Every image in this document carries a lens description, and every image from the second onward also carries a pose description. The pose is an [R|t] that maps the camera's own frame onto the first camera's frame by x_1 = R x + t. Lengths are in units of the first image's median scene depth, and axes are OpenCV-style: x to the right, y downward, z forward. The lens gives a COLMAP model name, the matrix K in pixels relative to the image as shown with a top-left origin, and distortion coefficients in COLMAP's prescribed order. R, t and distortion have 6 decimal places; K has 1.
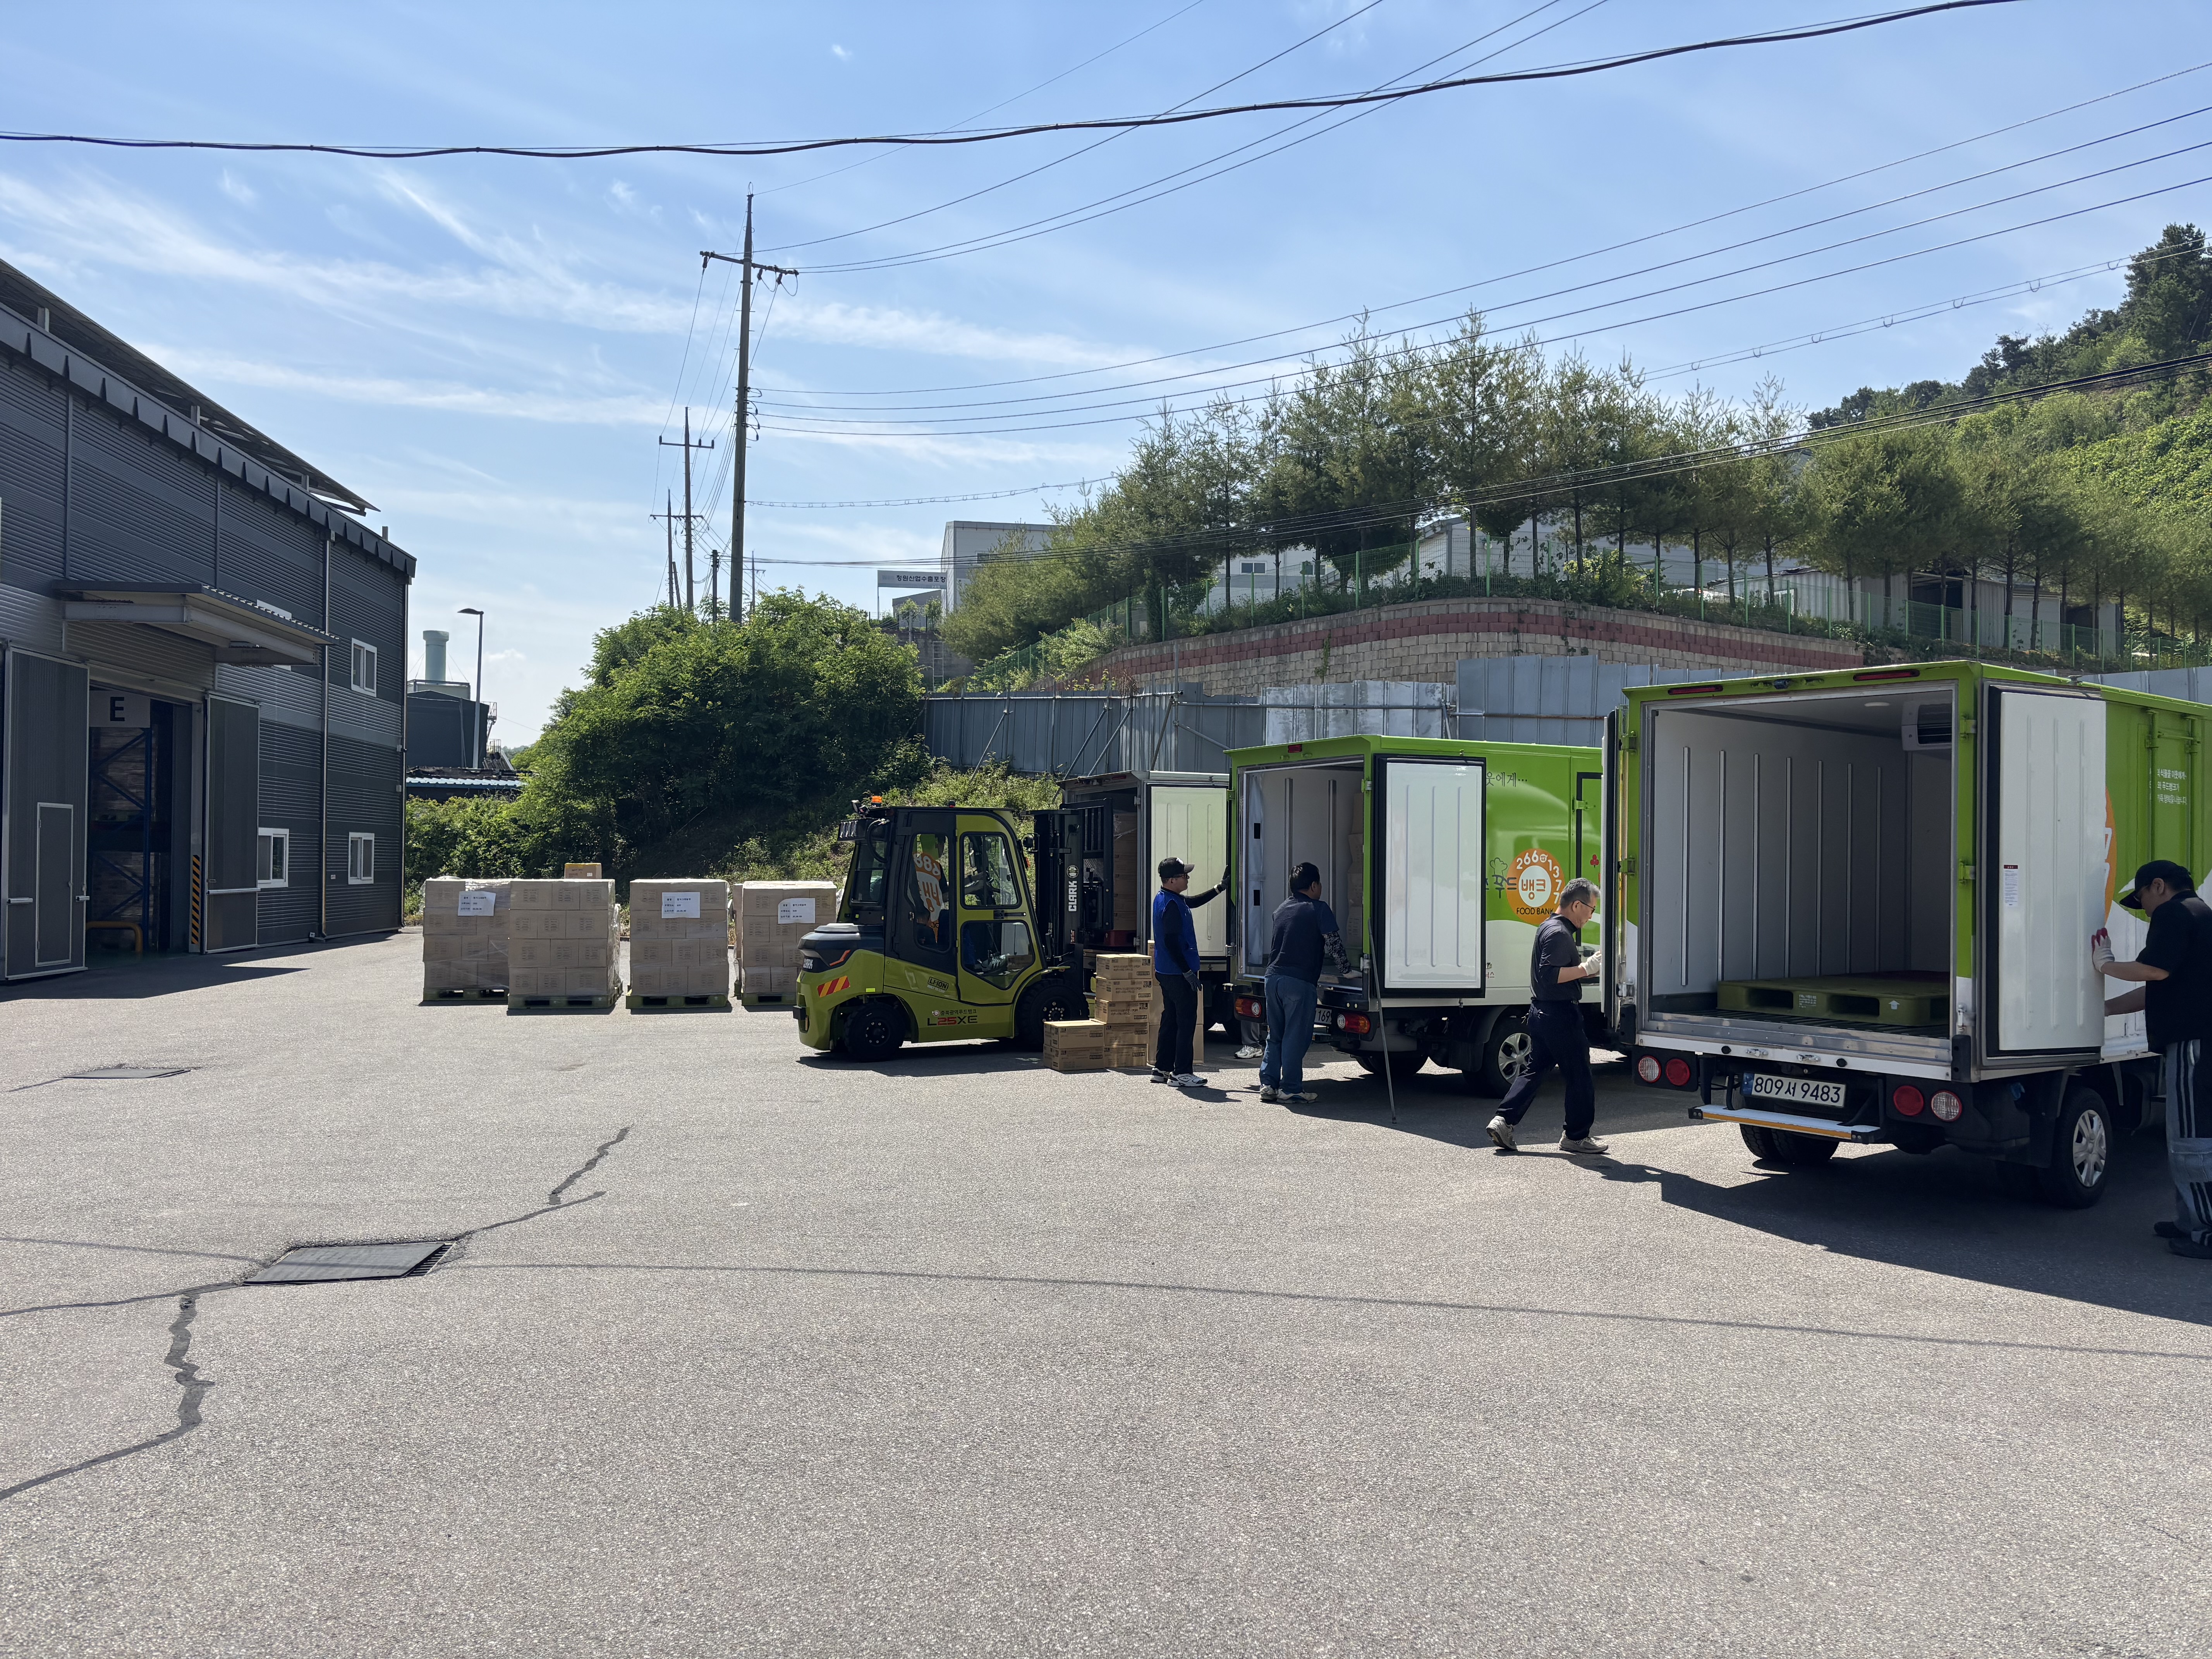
lens RADIAL K [[1697.1, 0, 1106.0], [0, 1697.1, 829.5], [0, 0, 1]] dist [0.093321, -0.136557]
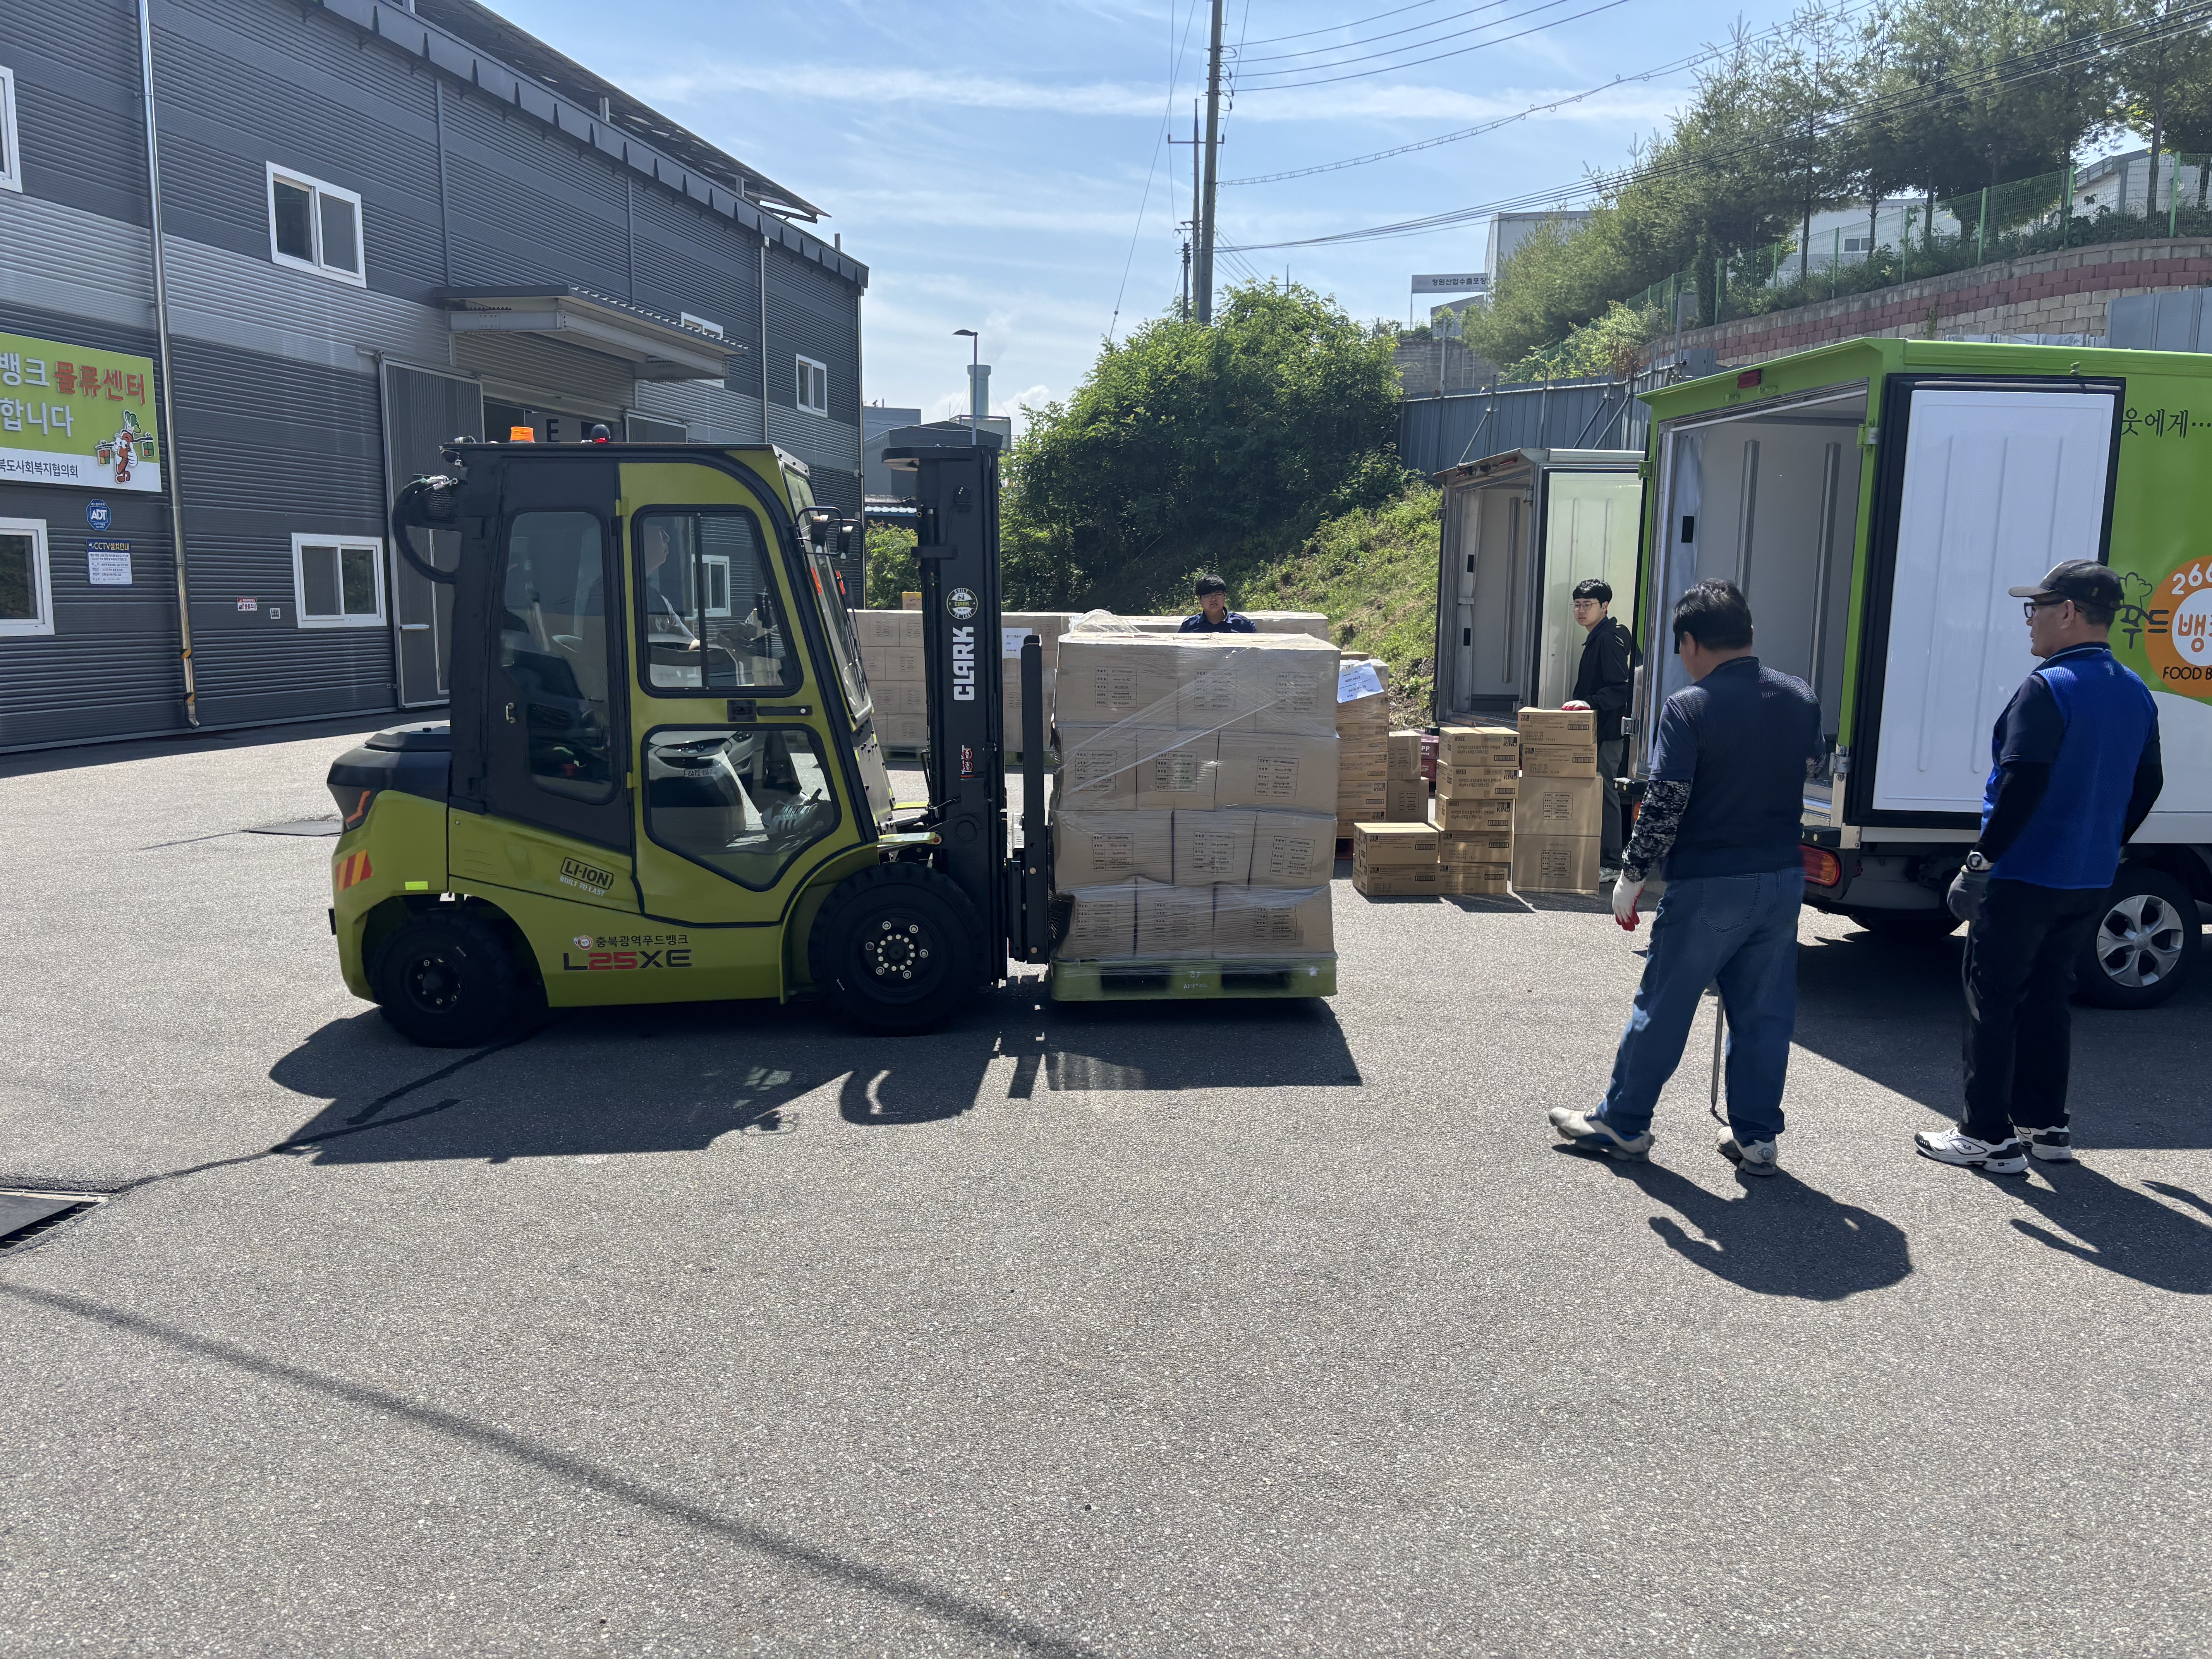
lens RADIAL K [[1669.4, 0, 1106.0], [0, 1669.4, 829.5], [0, 0, 1]] dist [0.056286, -0.072750]
pose [[0.946341, 0.048714, -0.319478, 0.031236], [0.001635, 0.987839, 0.155471, 0.004010], [0.323167, -0.147651, 0.934753, 0.124661]]
